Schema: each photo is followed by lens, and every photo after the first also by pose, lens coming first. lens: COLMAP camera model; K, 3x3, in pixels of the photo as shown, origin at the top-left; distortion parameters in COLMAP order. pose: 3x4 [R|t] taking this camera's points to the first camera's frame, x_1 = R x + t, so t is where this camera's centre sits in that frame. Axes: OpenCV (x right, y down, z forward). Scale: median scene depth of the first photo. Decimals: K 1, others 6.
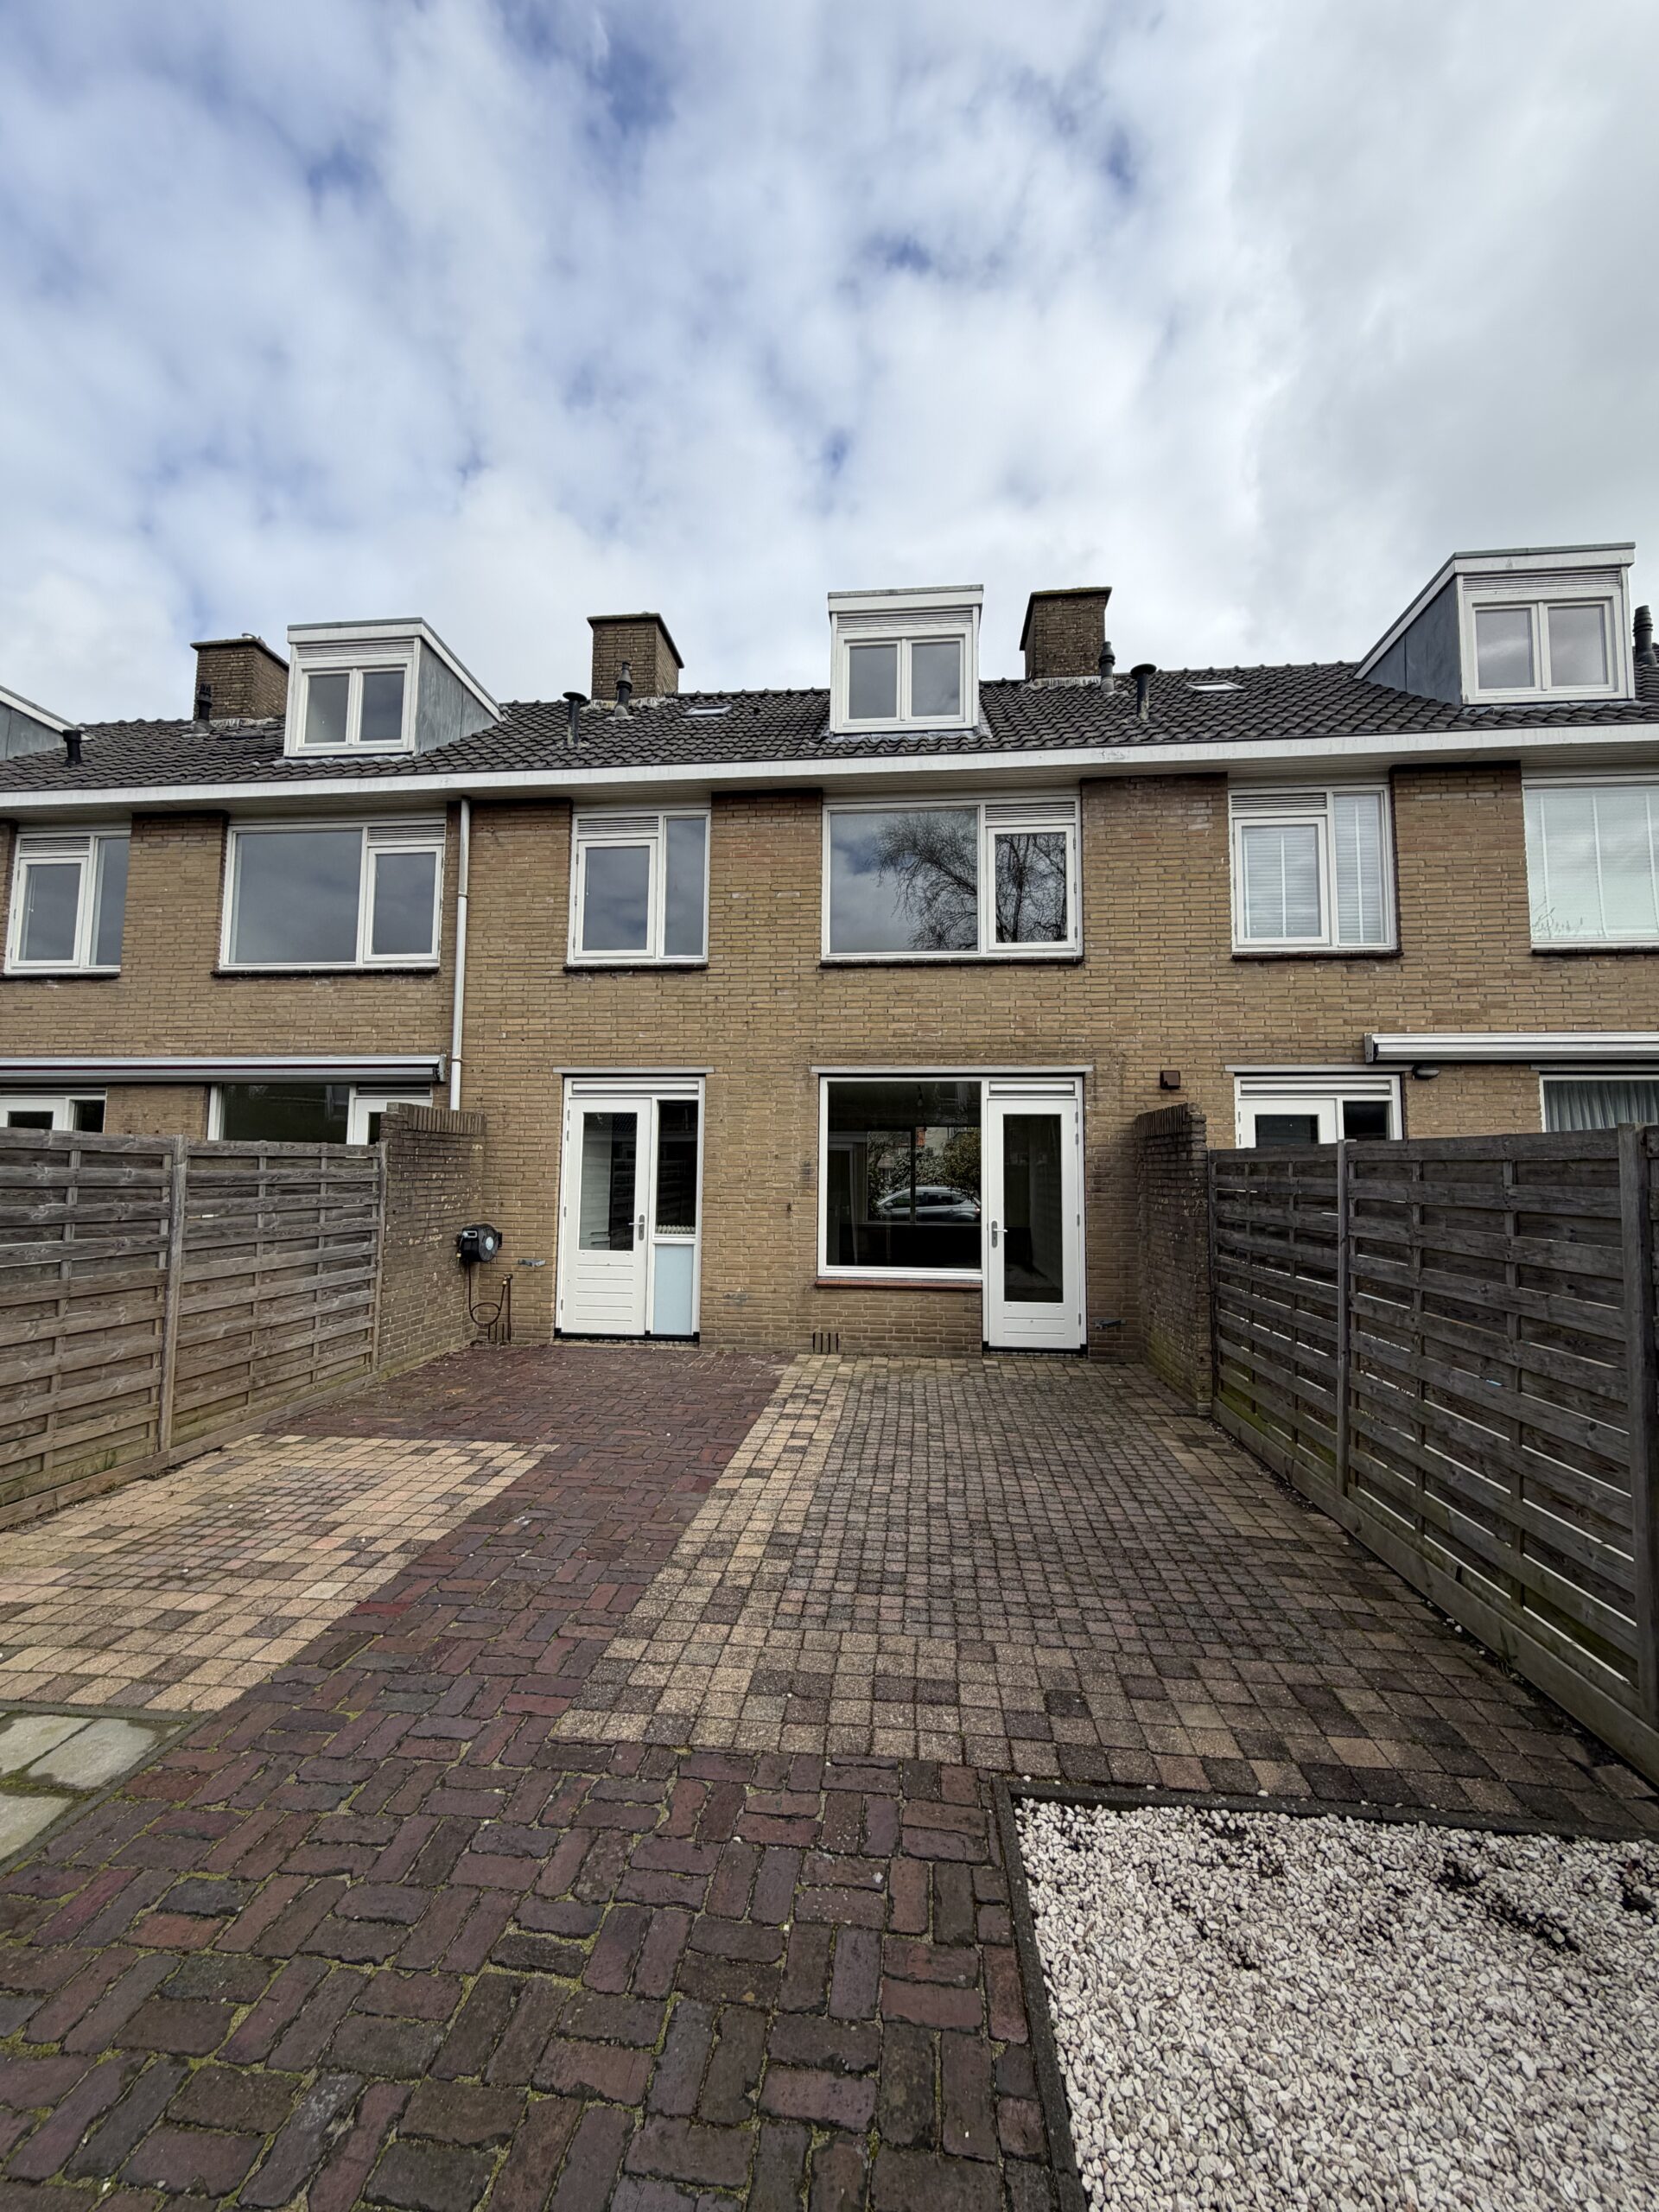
lens RADIAL K [[877.6, 0, 831.6], [0, 877.6, 1104.5], [0, 0, 1]] dist [-0.001863, 0.000255]
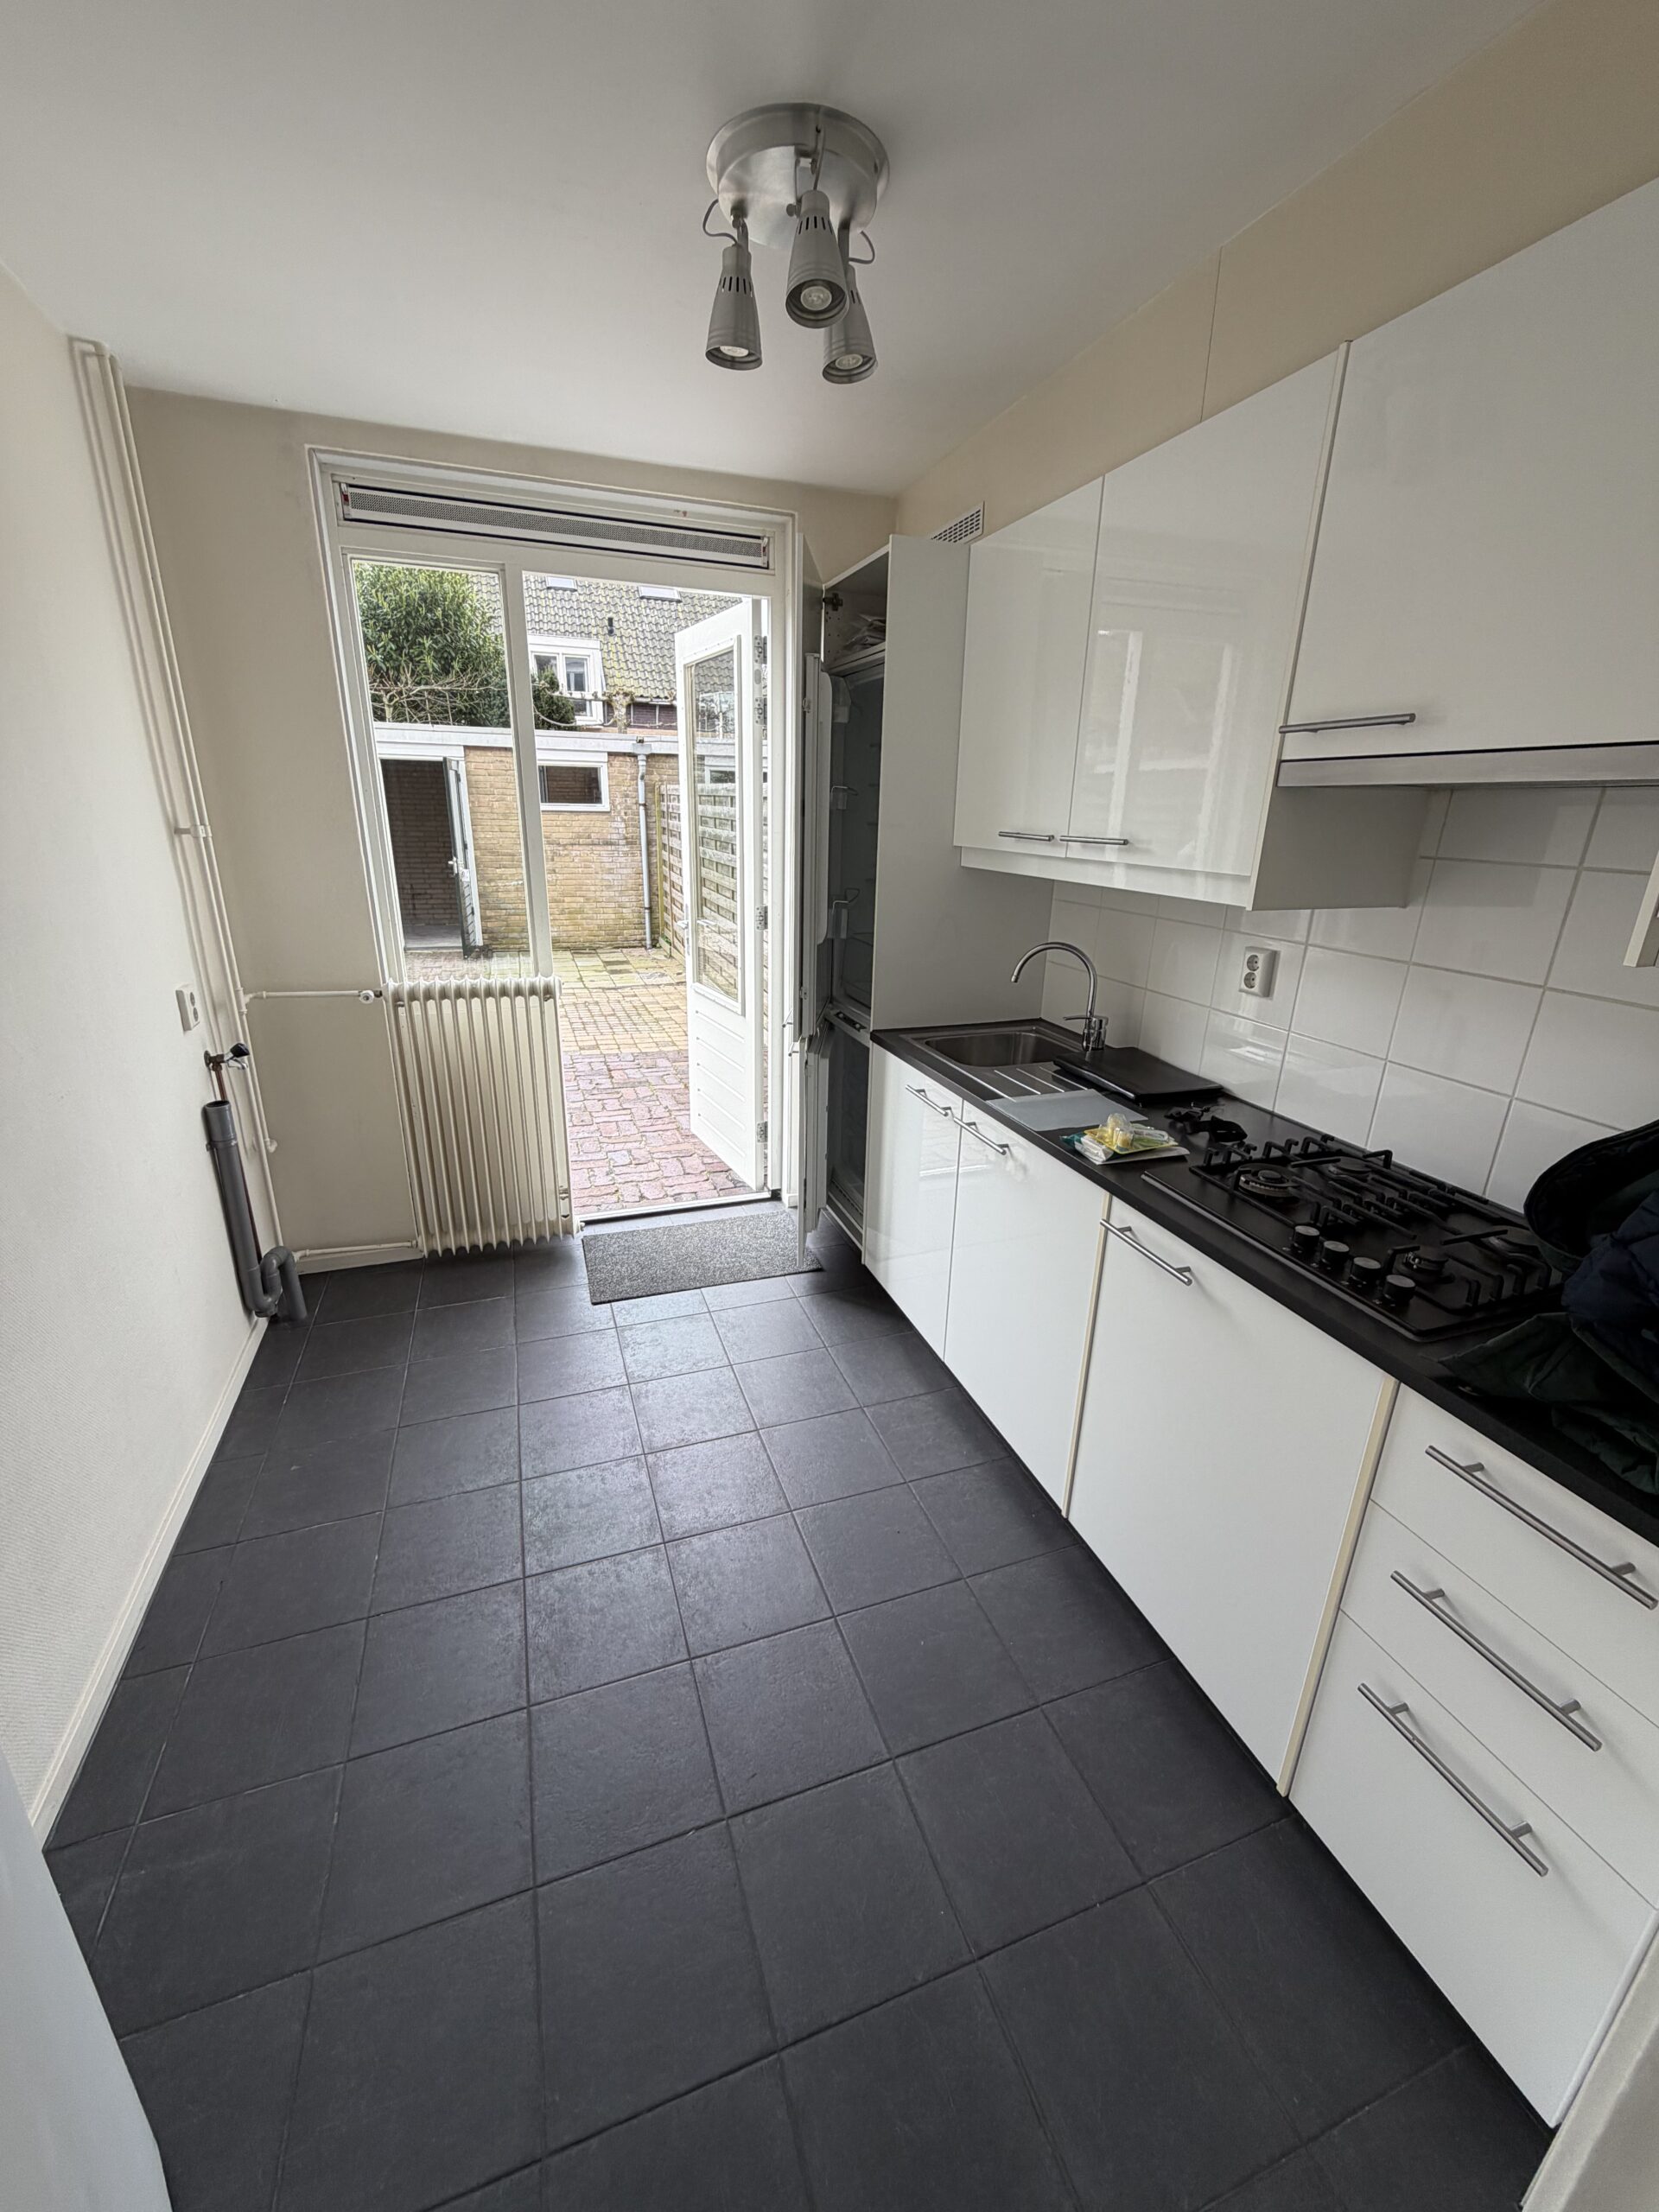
lens RADIAL K [[877.6, 0, 825.5], [0, 877.6, 1101.9], [0, 0, 1]] dist [-0.001863, 0.000255]
pose [[-0.899843, 0.109630, -0.422212, -0.315689], [0.000884, 0.968360, 0.249557, 0.218399], [0.436212, 0.224189, -0.871469, 2.940815]]
